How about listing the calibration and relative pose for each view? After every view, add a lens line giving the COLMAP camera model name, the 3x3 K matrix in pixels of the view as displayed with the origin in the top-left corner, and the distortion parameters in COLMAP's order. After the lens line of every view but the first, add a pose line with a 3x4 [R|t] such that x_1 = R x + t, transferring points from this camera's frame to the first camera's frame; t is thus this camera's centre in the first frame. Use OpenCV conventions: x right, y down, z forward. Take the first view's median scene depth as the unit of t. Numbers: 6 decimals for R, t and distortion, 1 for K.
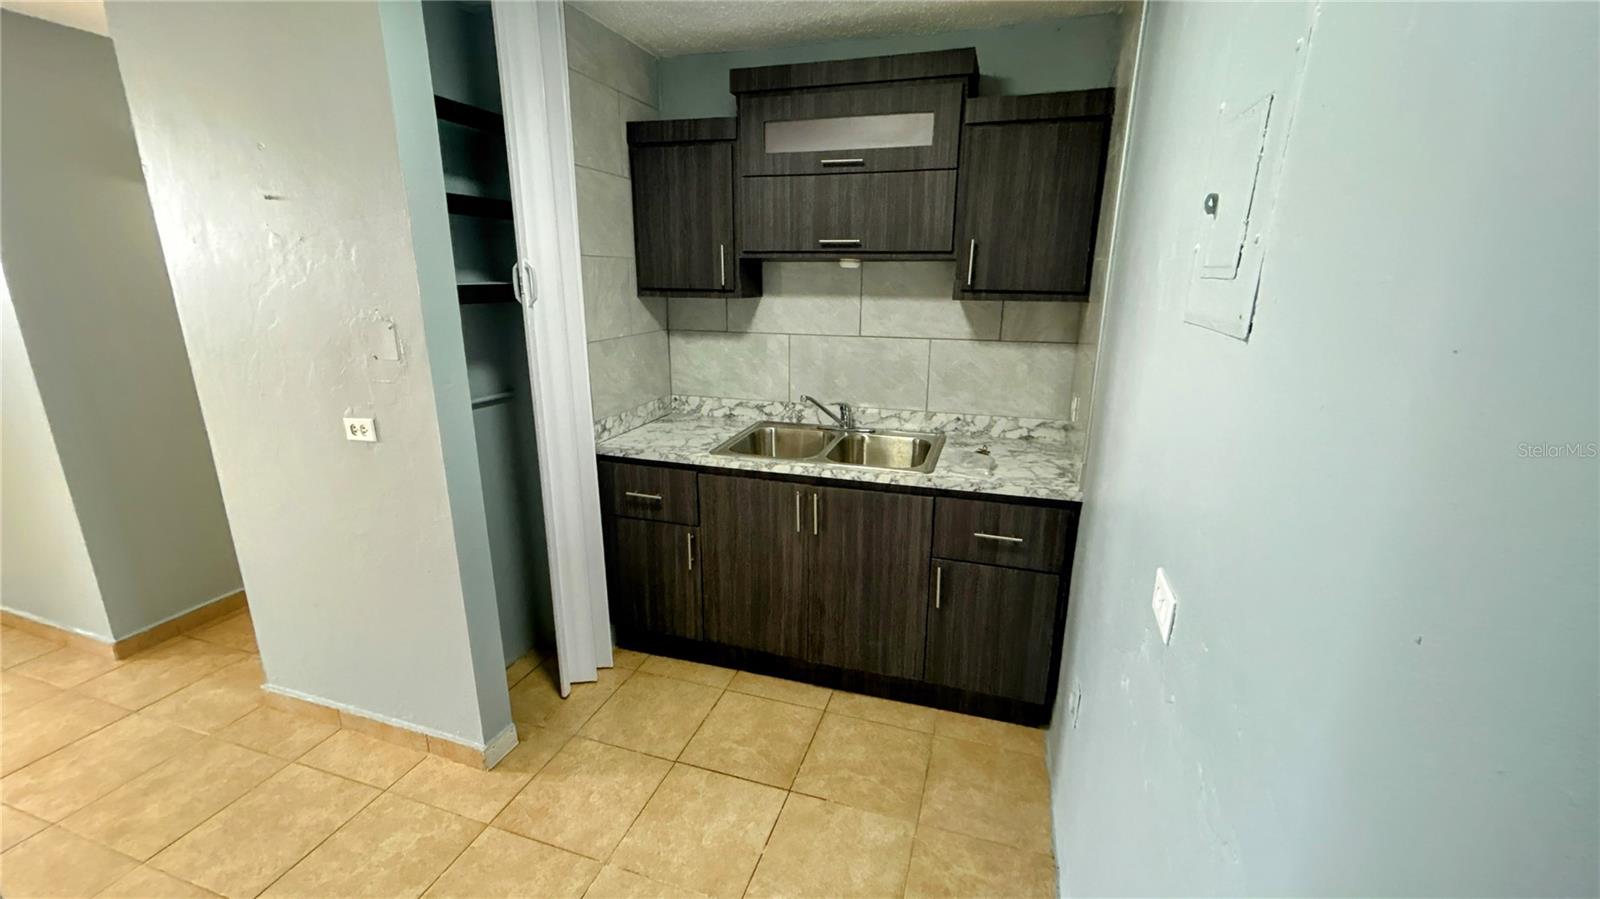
lens RADIAL K [[650.4, 0, 797.1], [0, 650.4, 446.7], [0, 0, 1]] dist [-0.000721, 0.000579]
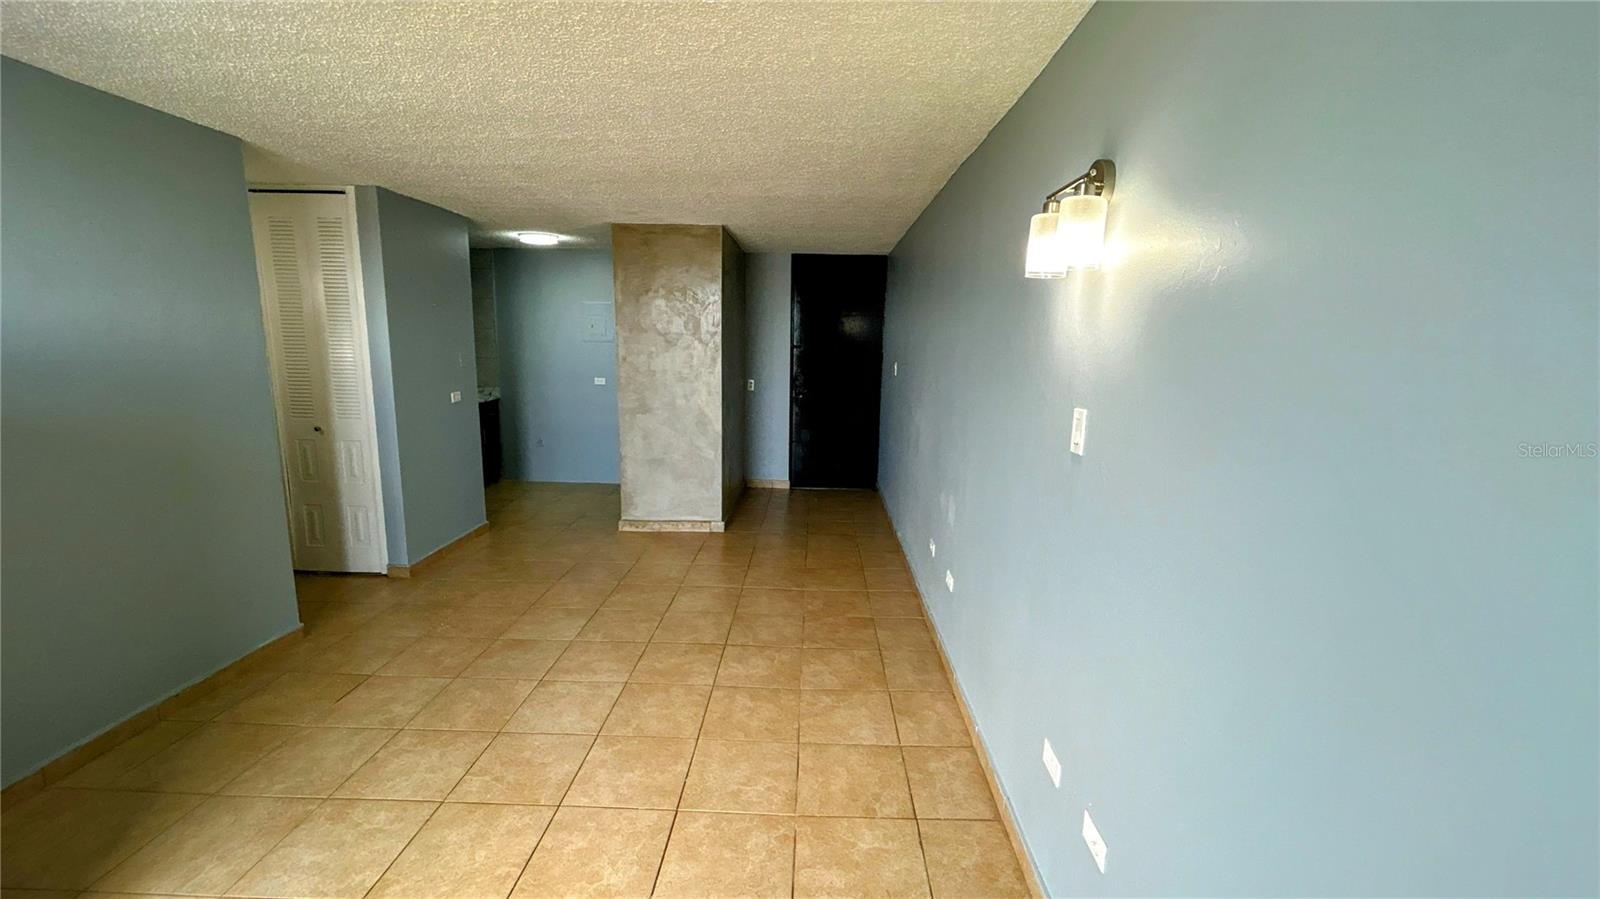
lens RADIAL K [[650.4, 0, 797.1], [0, 650.4, 446.7], [0, 0, 1]] dist [-0.000721, 0.000579]
pose [[-0.284189, -0.172364, 0.943148, -2.695279], [0.226532, 0.943784, 0.240739, -0.118881], [-0.931622, 0.282069, -0.229167, 0.327625]]
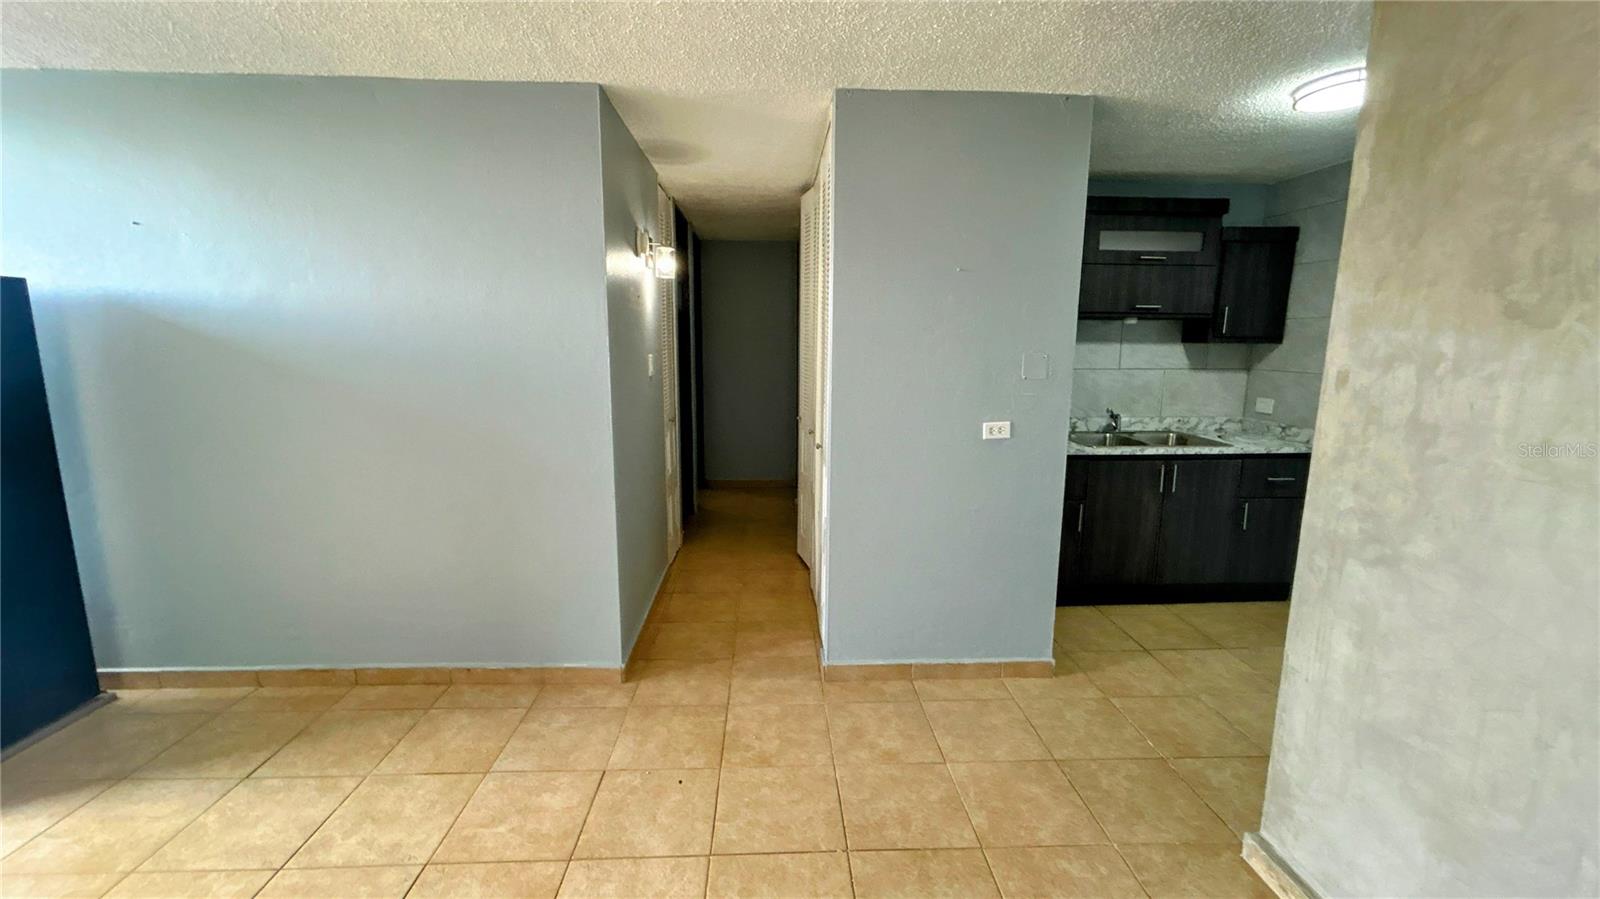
lens RADIAL K [[650.4, 0, 797.1], [0, 650.4, 446.7], [0, 0, 1]] dist [-0.000721, 0.000579]
pose [[0.935099, -0.057797, 0.349641, -1.248430], [0.091214, 0.992624, -0.079863, 0.065106], [-0.342446, 0.106572, 0.933474, -0.132494]]
